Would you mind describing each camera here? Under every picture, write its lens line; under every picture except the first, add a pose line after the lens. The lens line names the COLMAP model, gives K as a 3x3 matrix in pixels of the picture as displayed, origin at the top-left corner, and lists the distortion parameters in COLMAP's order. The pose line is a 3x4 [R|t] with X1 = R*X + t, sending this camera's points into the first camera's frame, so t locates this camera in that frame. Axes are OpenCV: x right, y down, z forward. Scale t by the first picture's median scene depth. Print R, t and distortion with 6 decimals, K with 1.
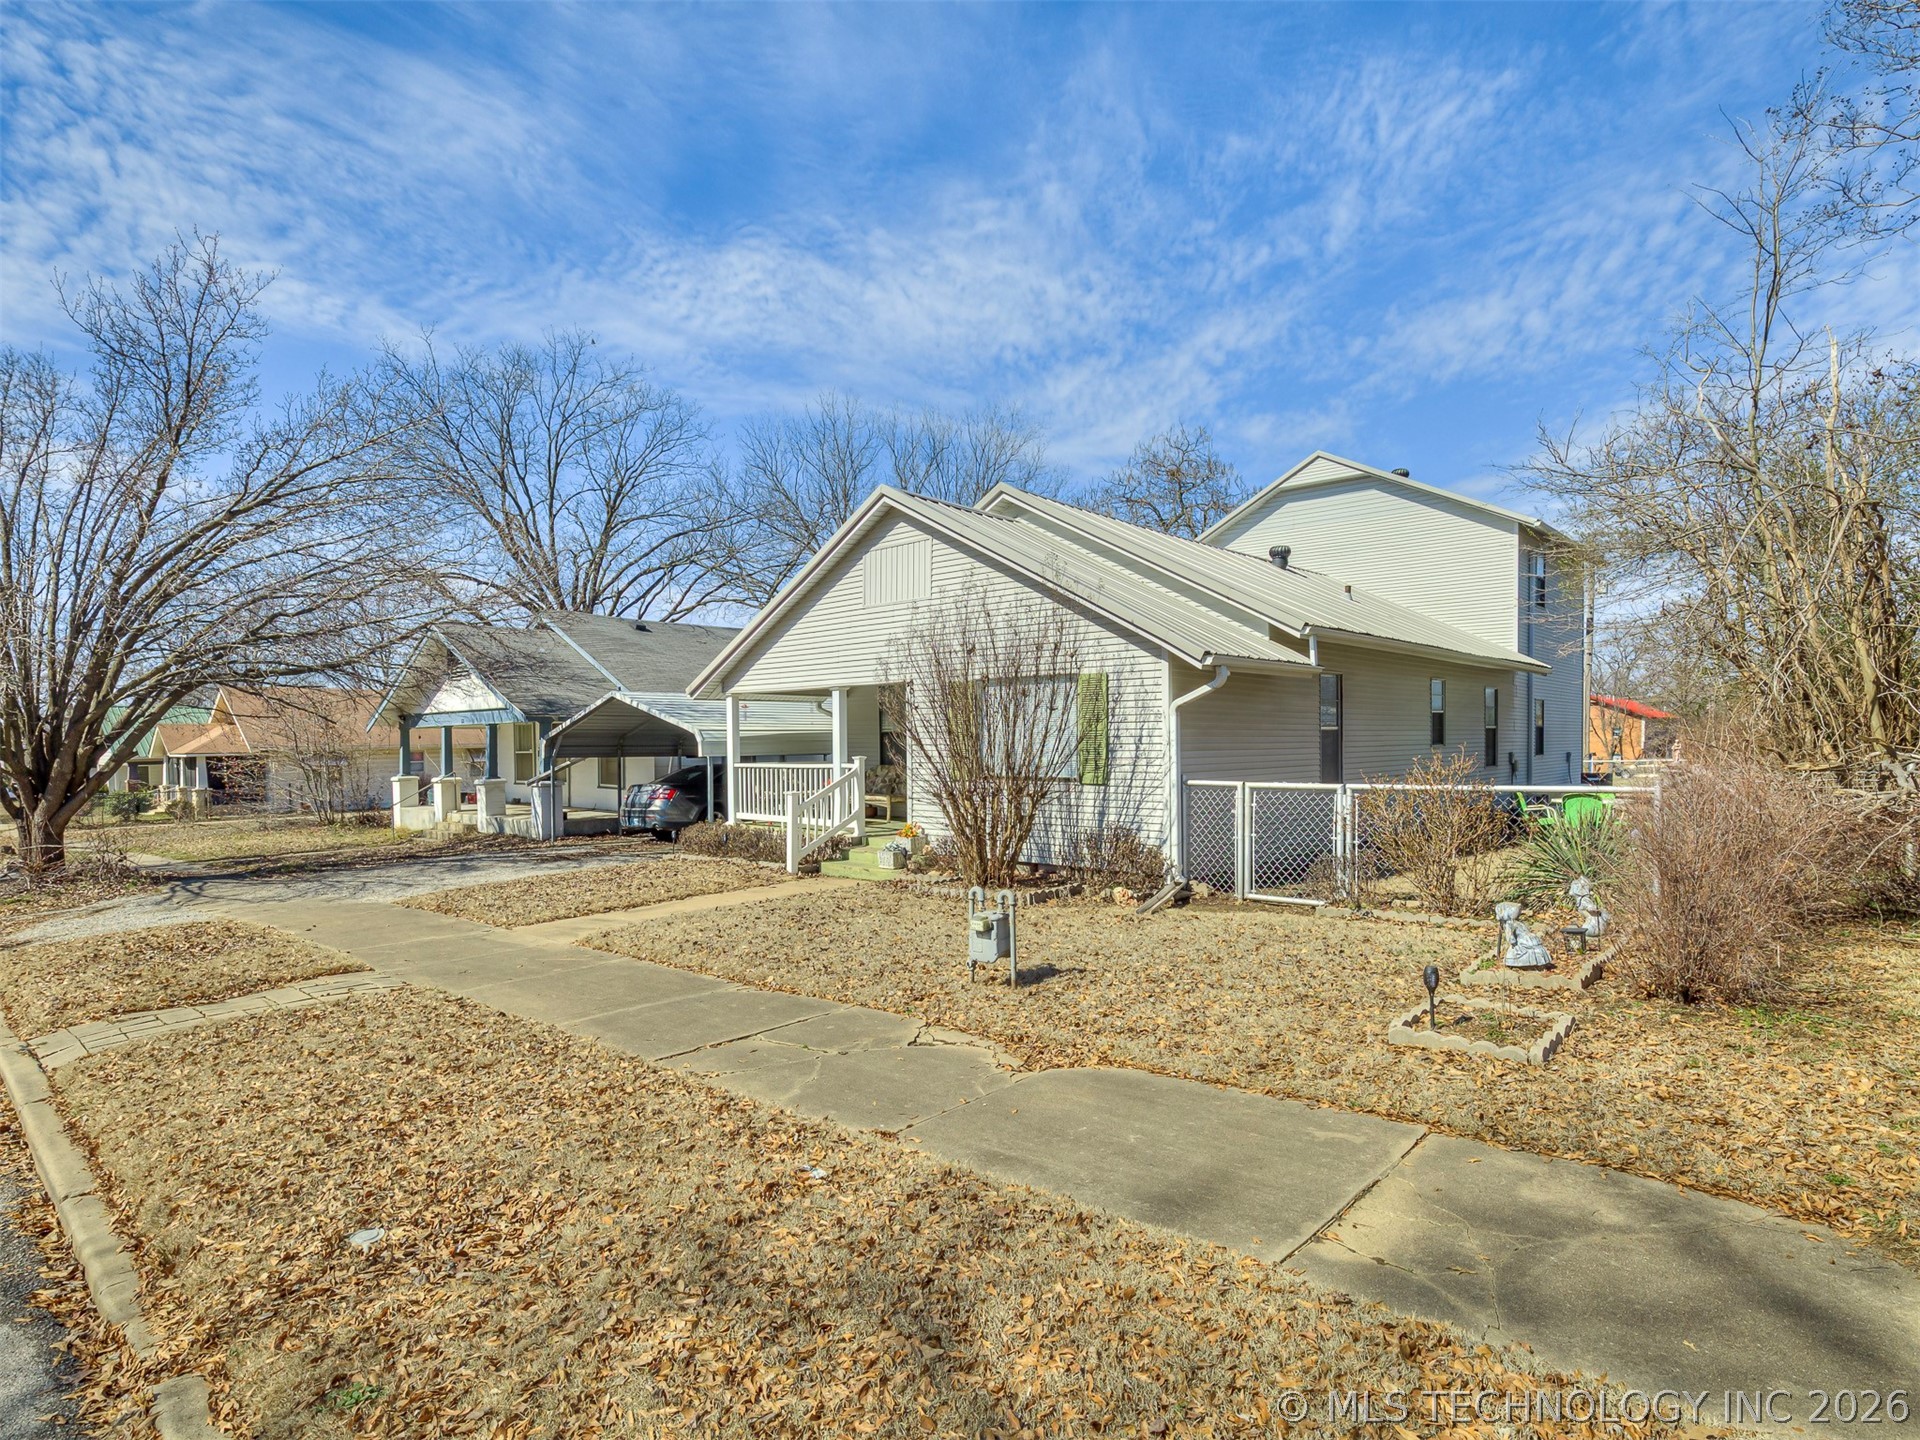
lens RADIAL K [[987.8, 0, 960.0], [0, 987.8, 720.0], [0, 0, 1]] dist [-0.001742, 0.000191]
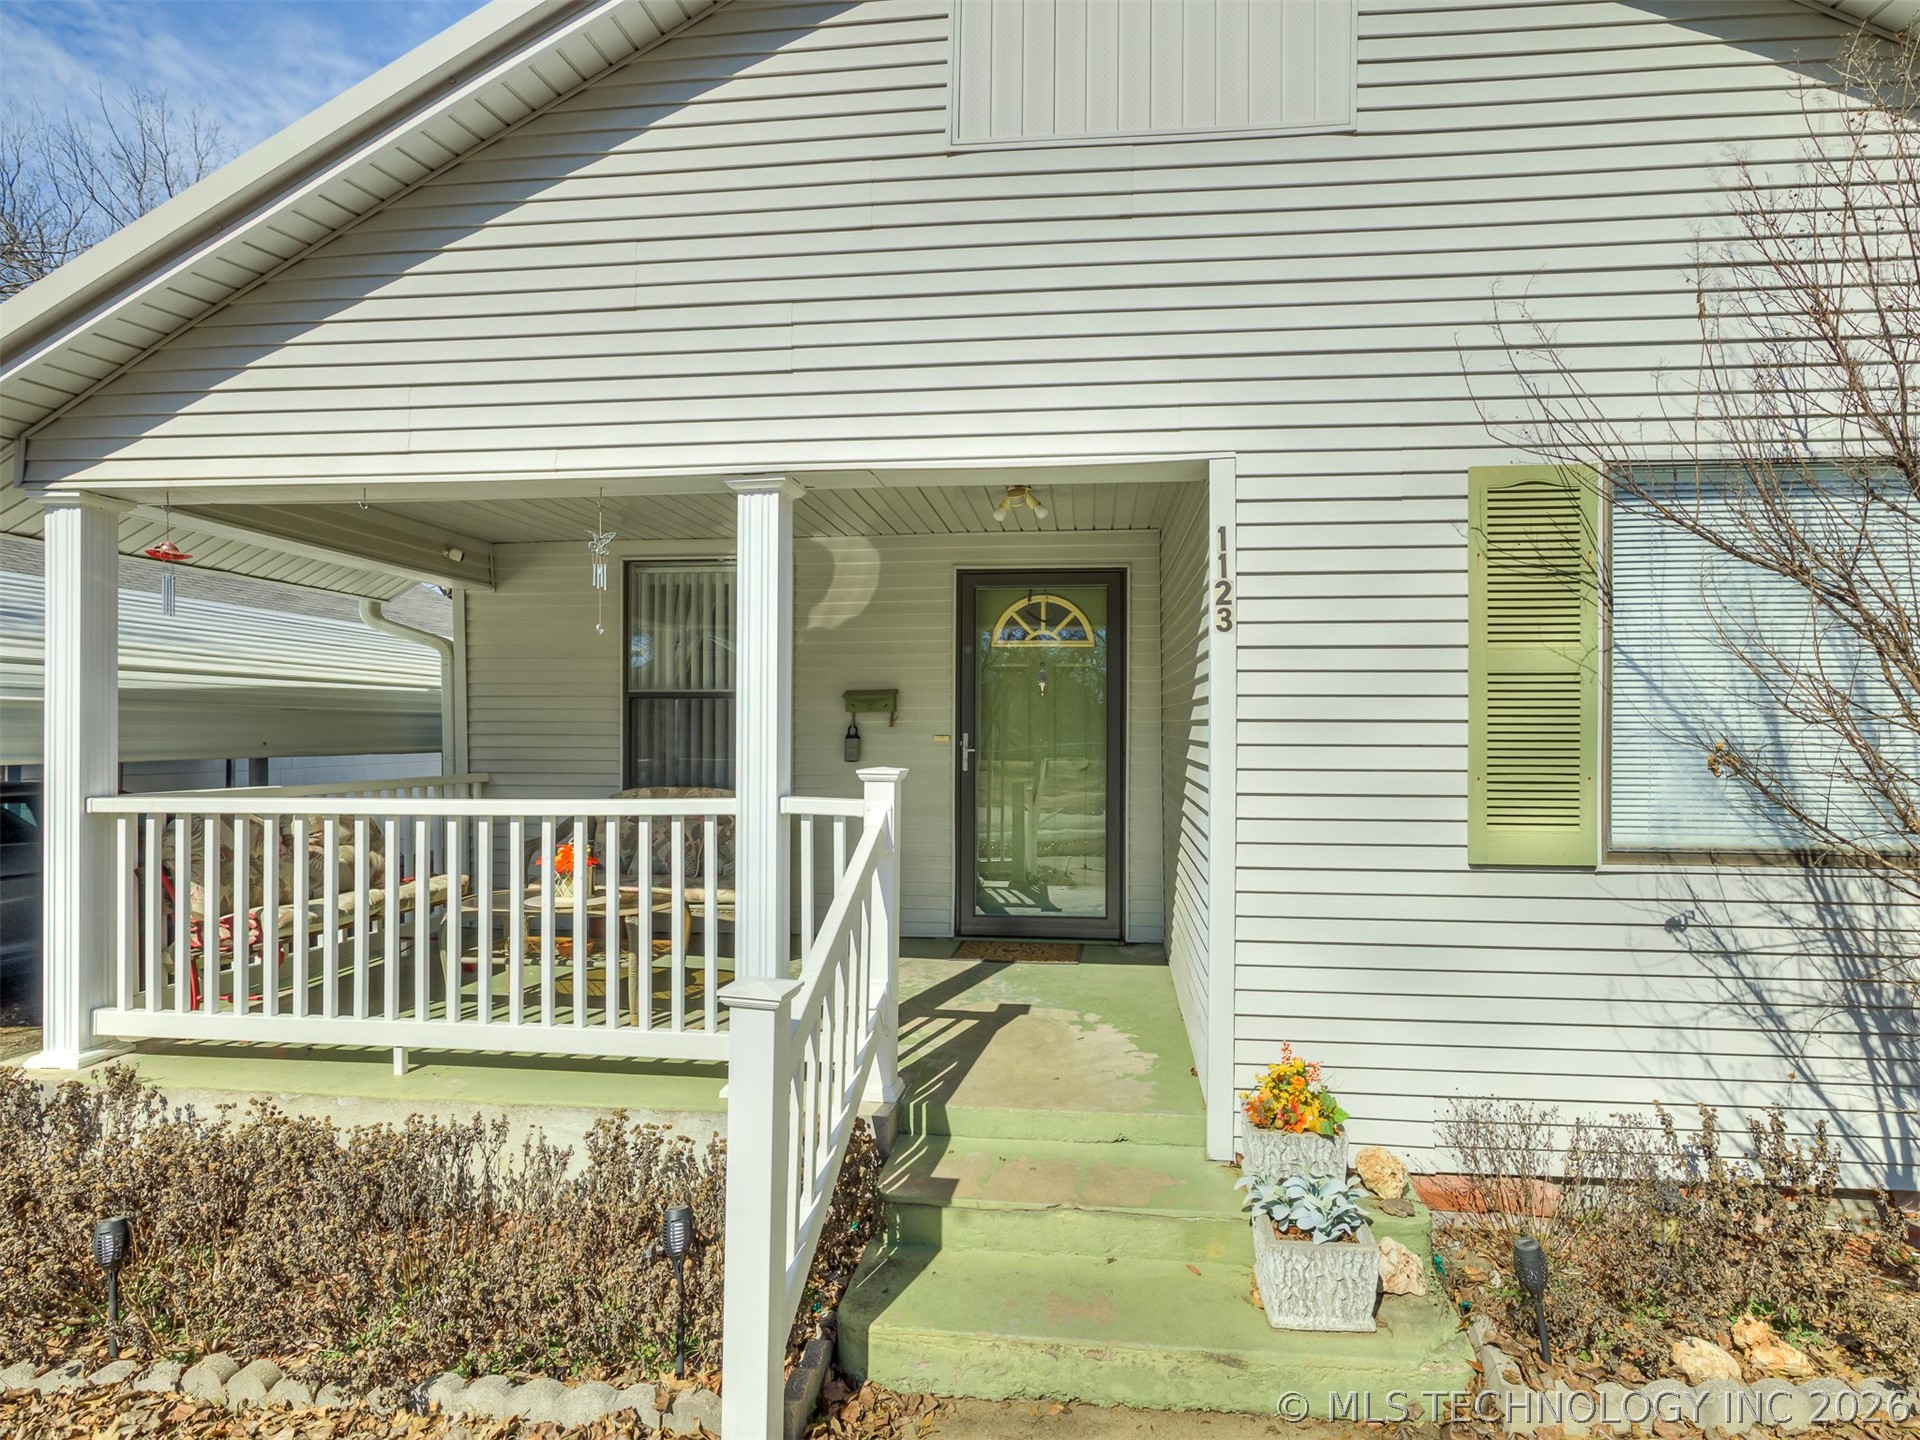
lens RADIAL K [[1002.8, 0, 1027.0], [0, 1002.8, 737.8], [0, 0, 1]] dist [-0.001848, -0.001350]
pose [[0.800244, 0.019359, 0.599362, -0.192477], [-0.025190, 0.999682, 0.001343, 0.024174], [-0.599145, -0.016173, 0.800477, 0.678446]]
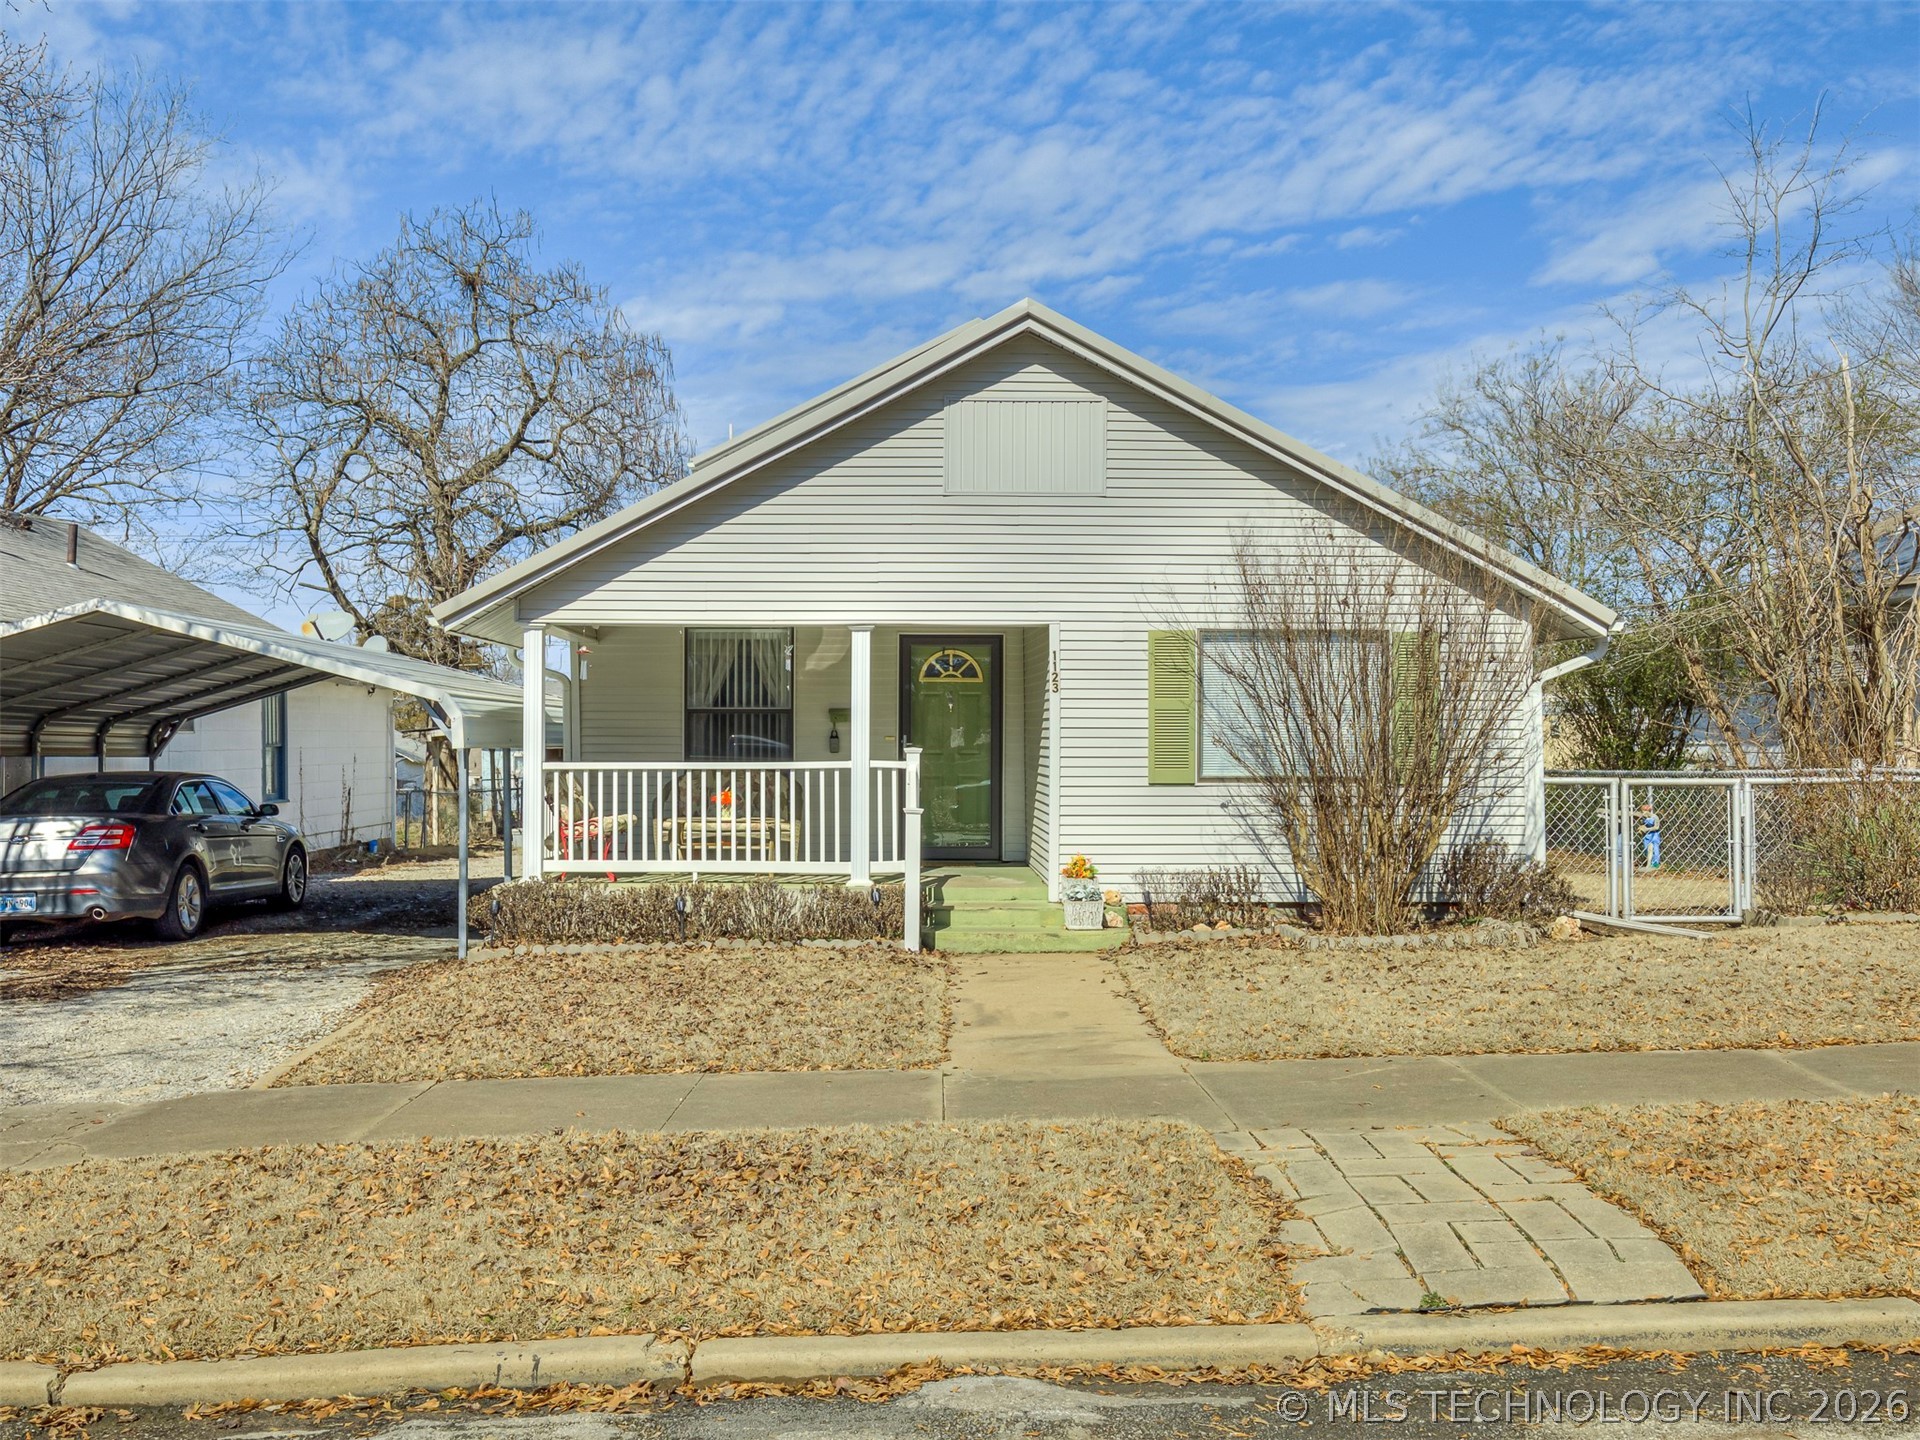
lens RADIAL K [[1837.5, 0, 955.9], [0, 1837.5, 755.7], [0, 0, 1]] dist [0.013560, 0.010954]
pose [[0.723762, 0.017575, 0.689826, -0.718681], [-0.023453, 0.999725, -0.000864, 0.036106], [-0.689651, -0.015554, 0.723975, 0.176186]]
